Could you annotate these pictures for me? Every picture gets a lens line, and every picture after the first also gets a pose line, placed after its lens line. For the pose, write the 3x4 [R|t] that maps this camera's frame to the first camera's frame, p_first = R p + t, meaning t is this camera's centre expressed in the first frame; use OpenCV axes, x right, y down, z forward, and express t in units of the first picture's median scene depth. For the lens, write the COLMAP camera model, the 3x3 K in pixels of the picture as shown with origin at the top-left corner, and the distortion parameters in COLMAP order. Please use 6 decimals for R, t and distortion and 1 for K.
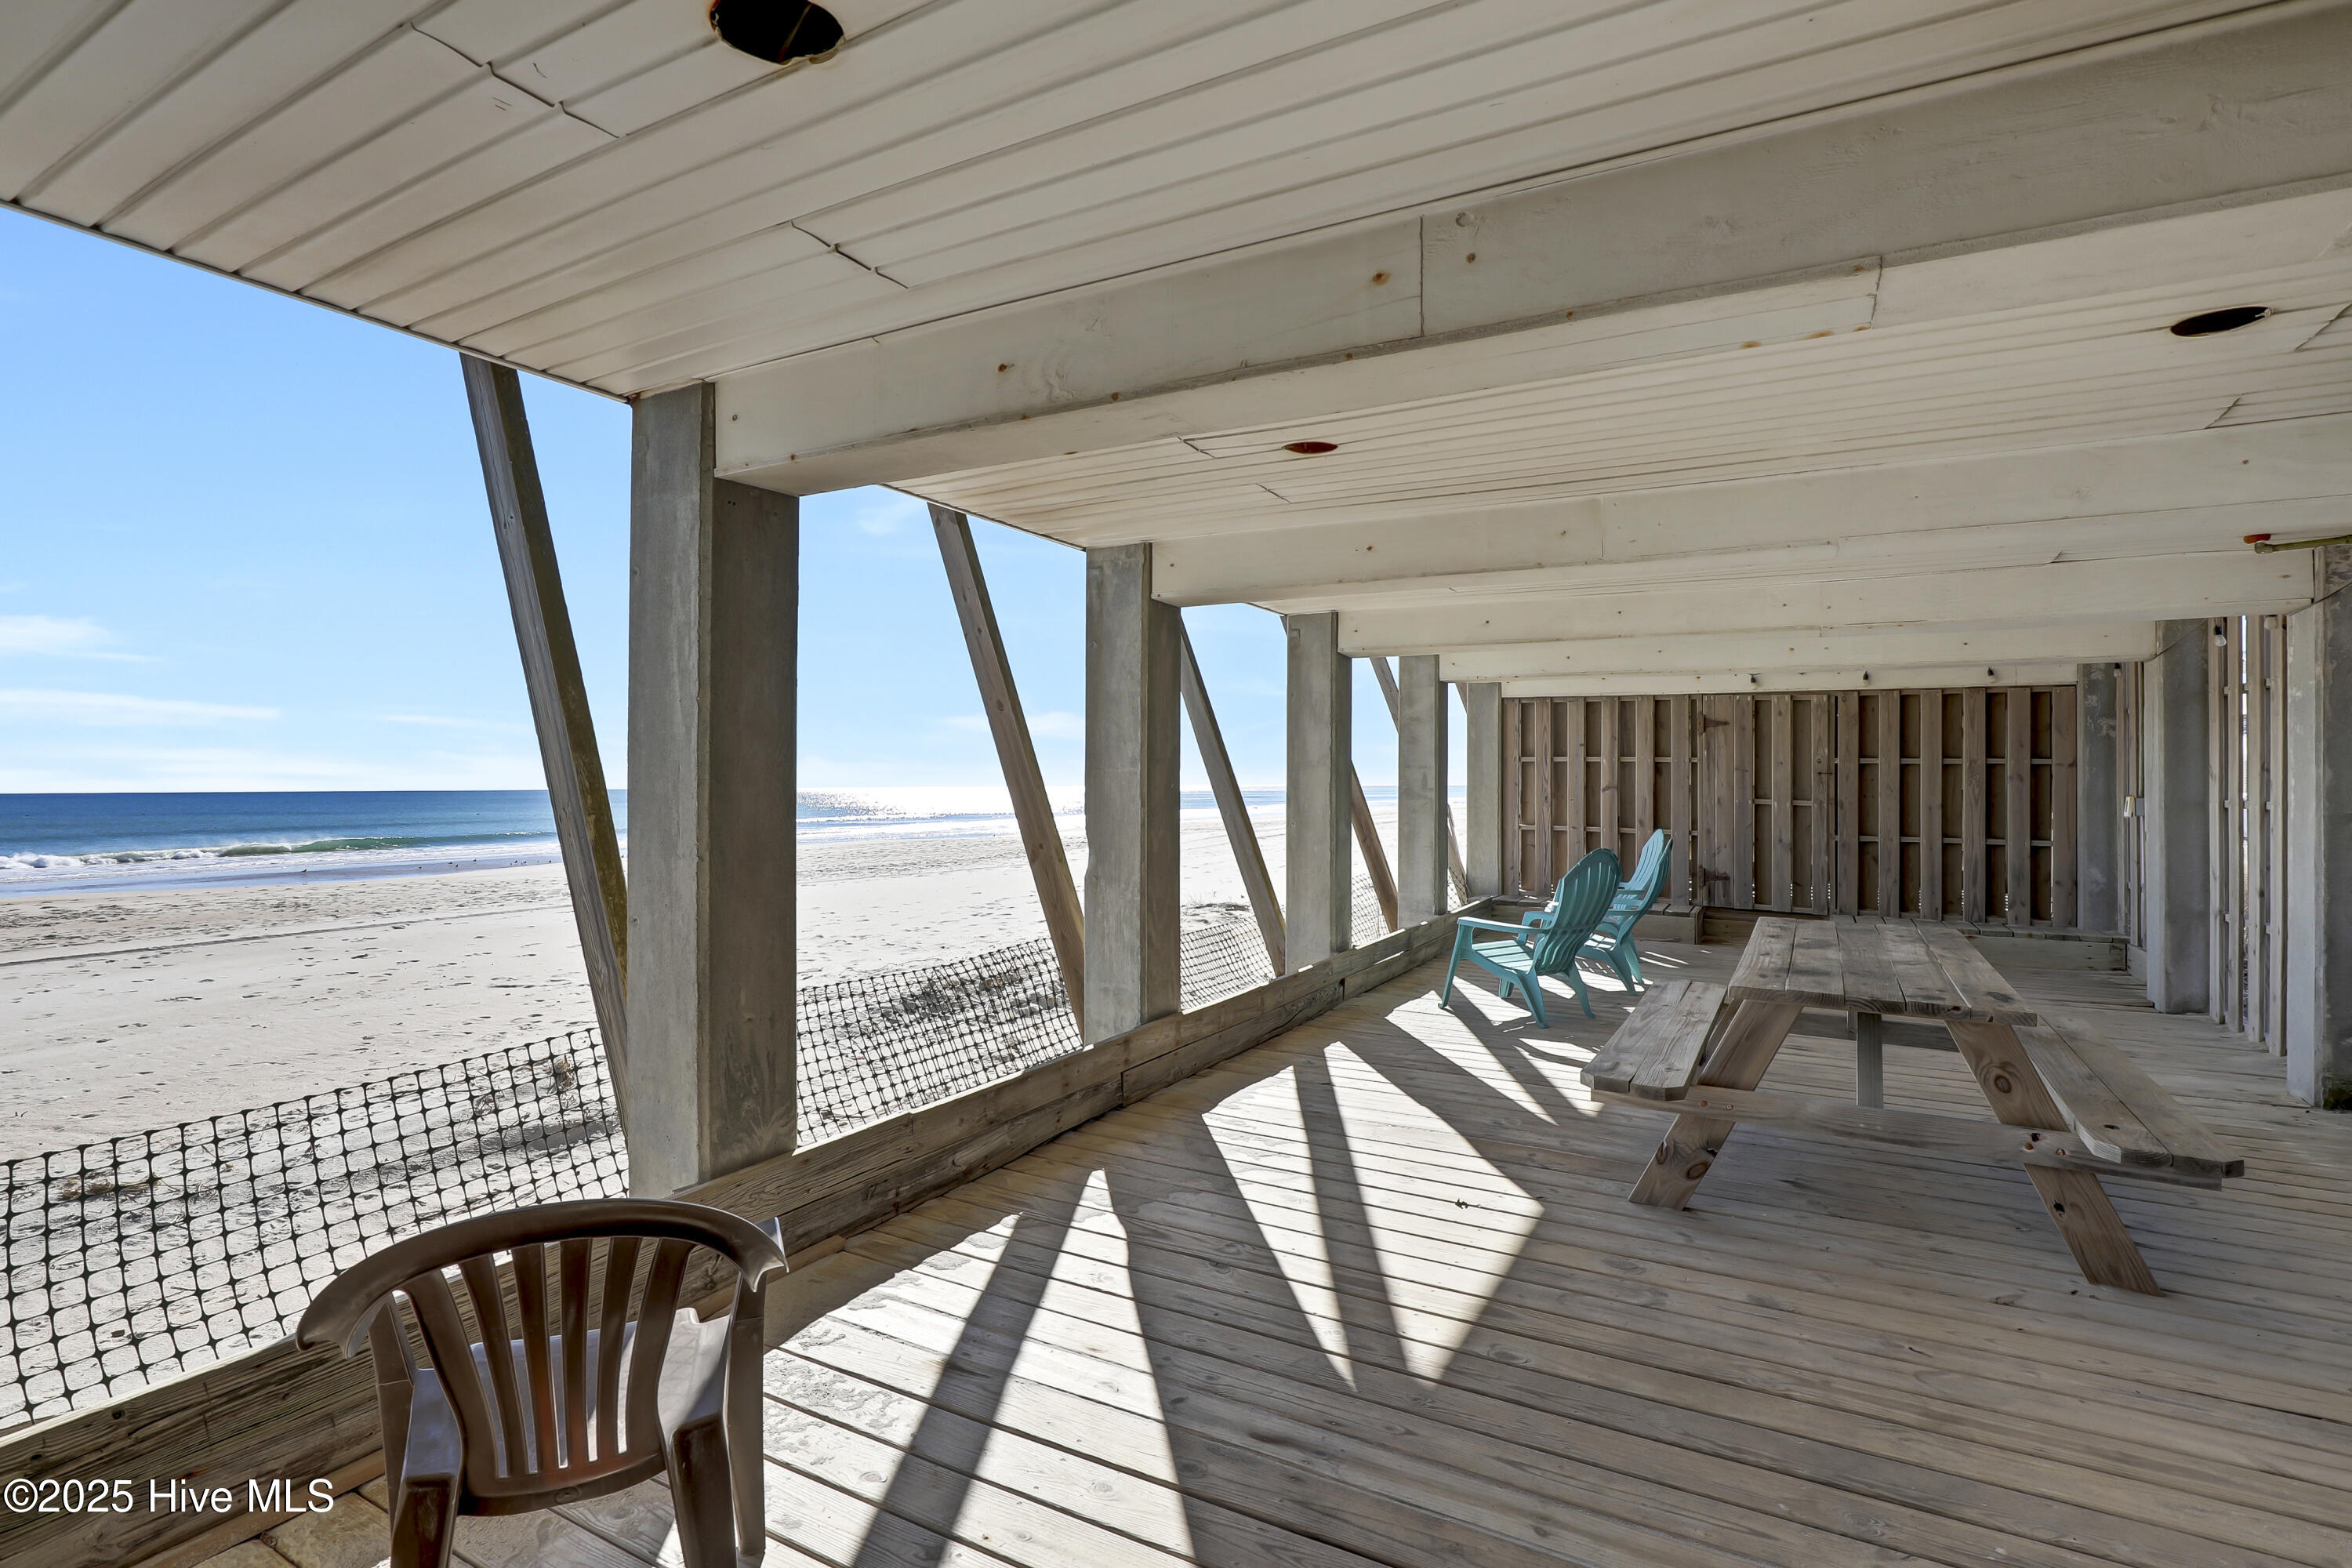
lens RADIAL K [[1097.4, 0, 1206.3], [0, 1097.4, 784.4], [0, 0, 1]] dist [-0.021230, 0.000206]
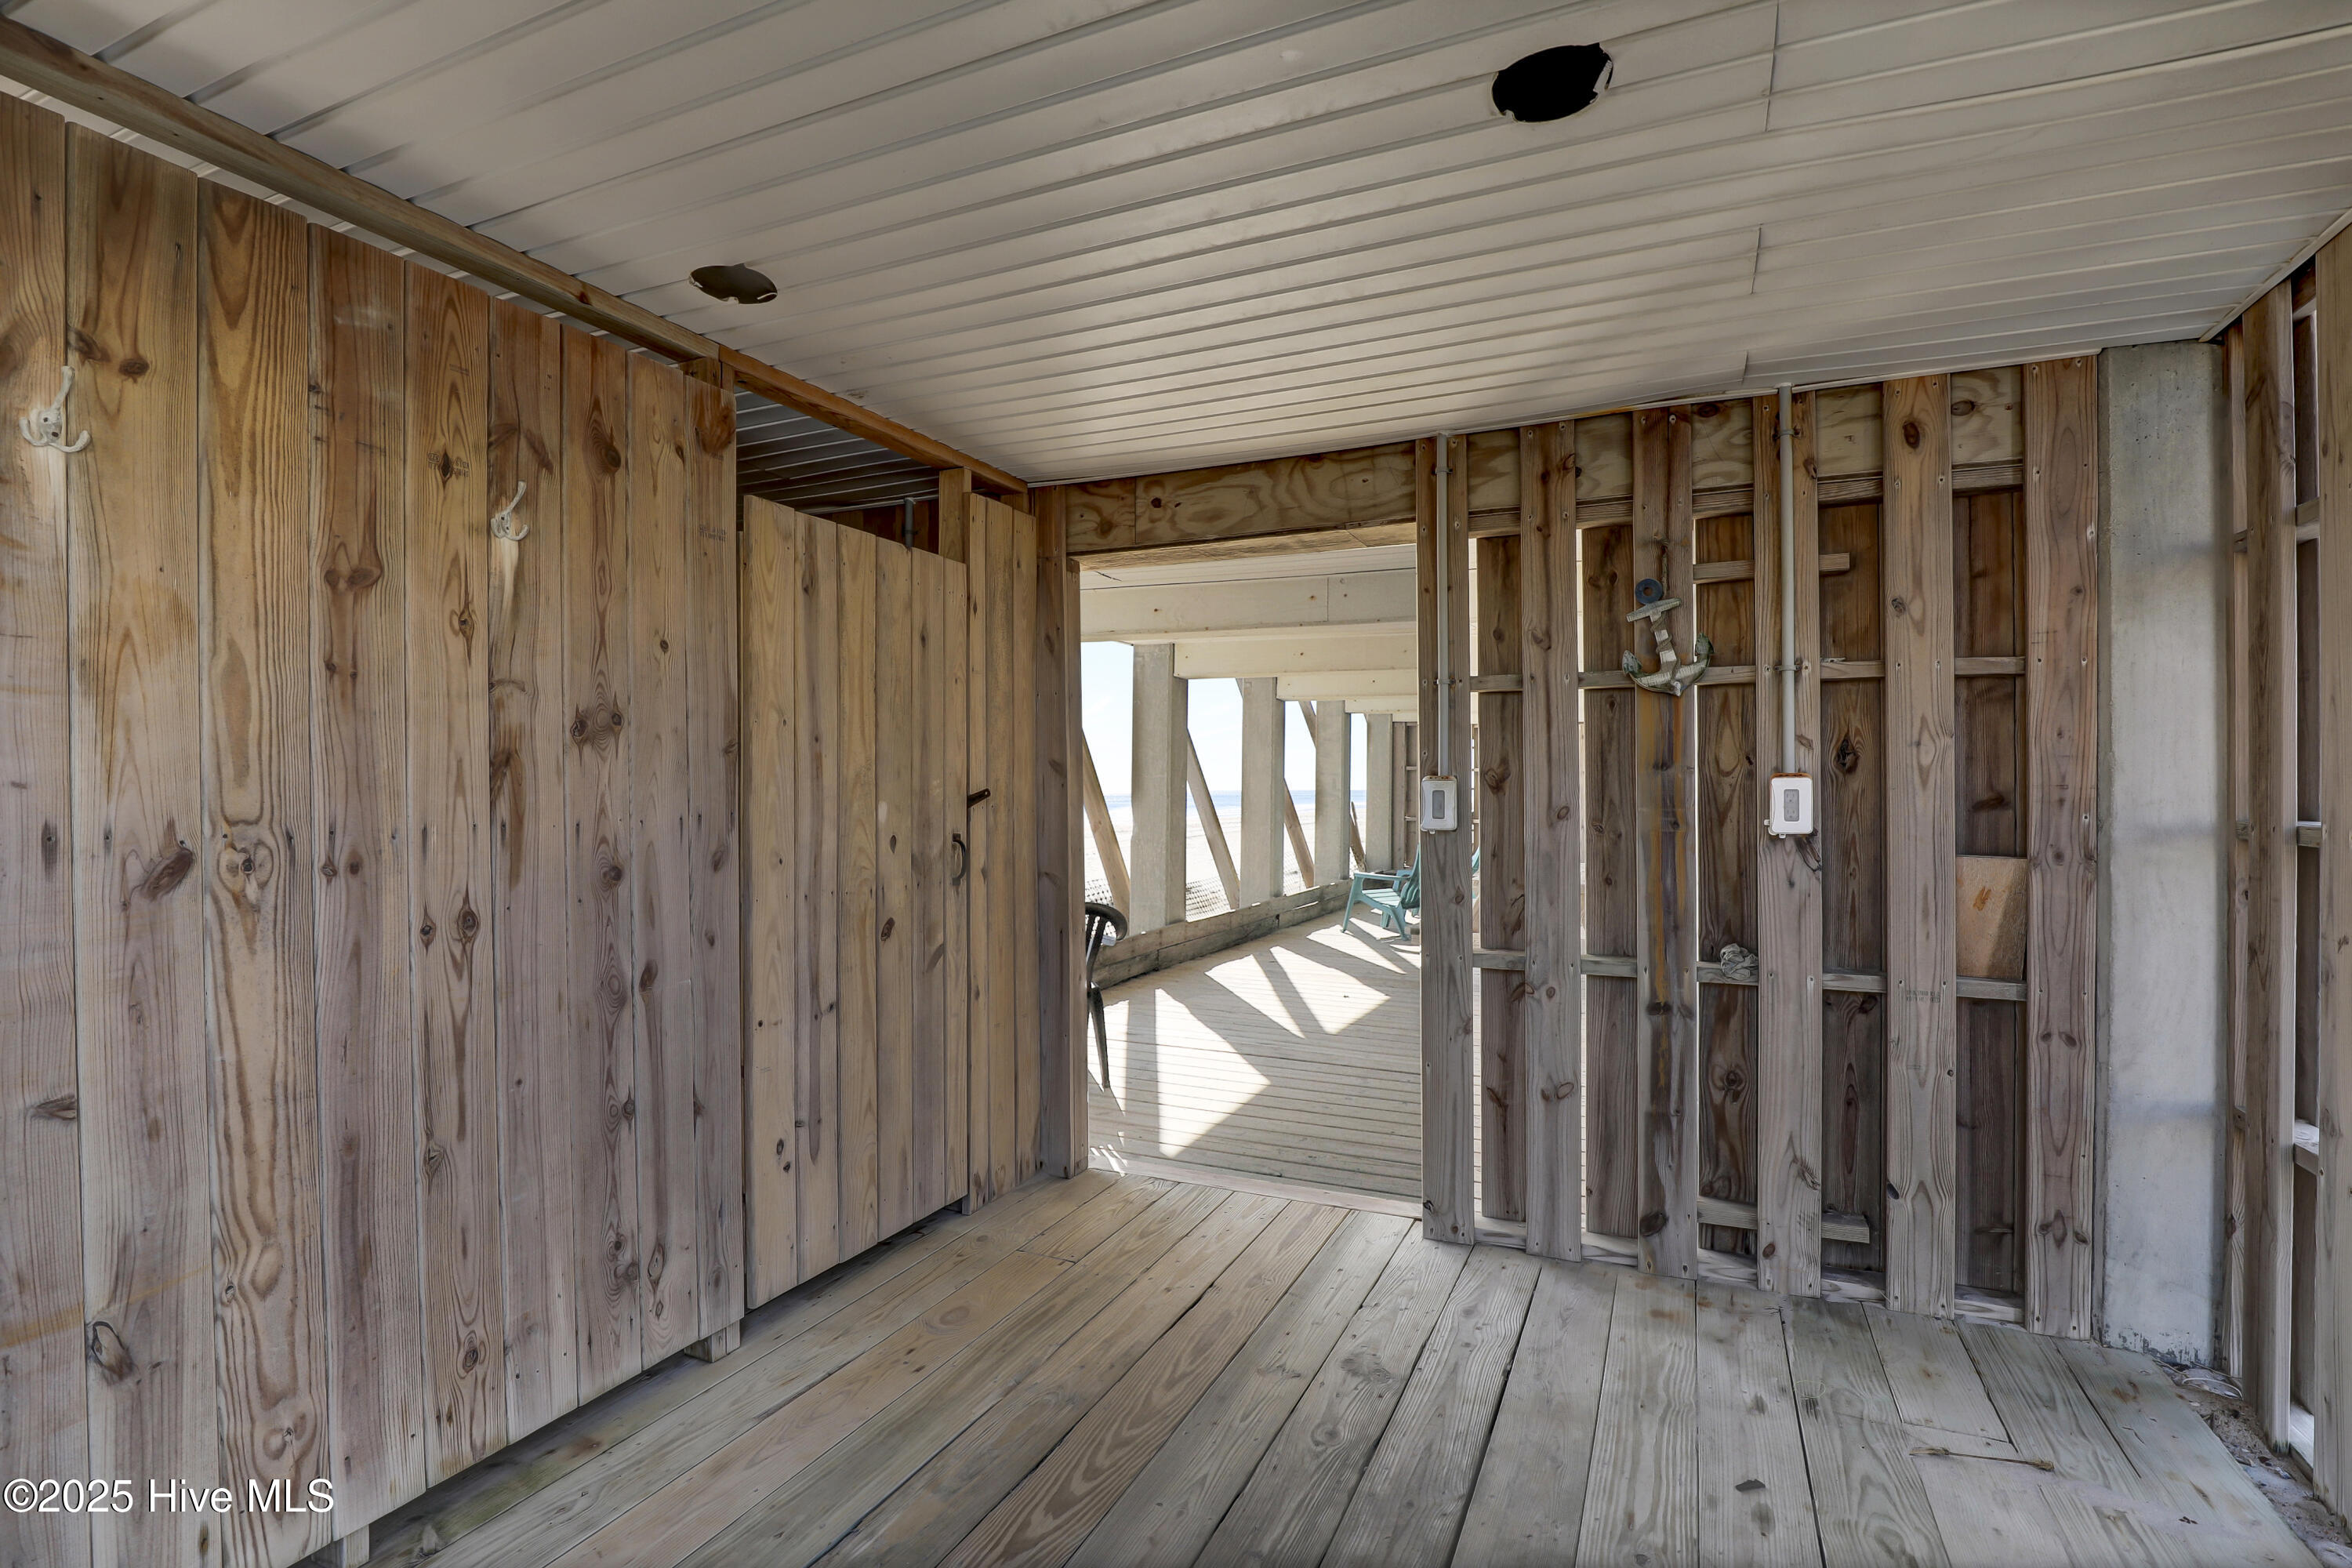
lens RADIAL K [[1123.1, 0, 1176.0], [0, 1123.1, 784.0], [0, 0, 1]] dist [-0.029732, 0.000035]
pose [[0.998614, 0.006895, 0.052186, -0.095967], [-0.006774, 0.999974, -0.002489, 0.002112], [-0.052202, 0.002132, 0.998634, -0.526255]]
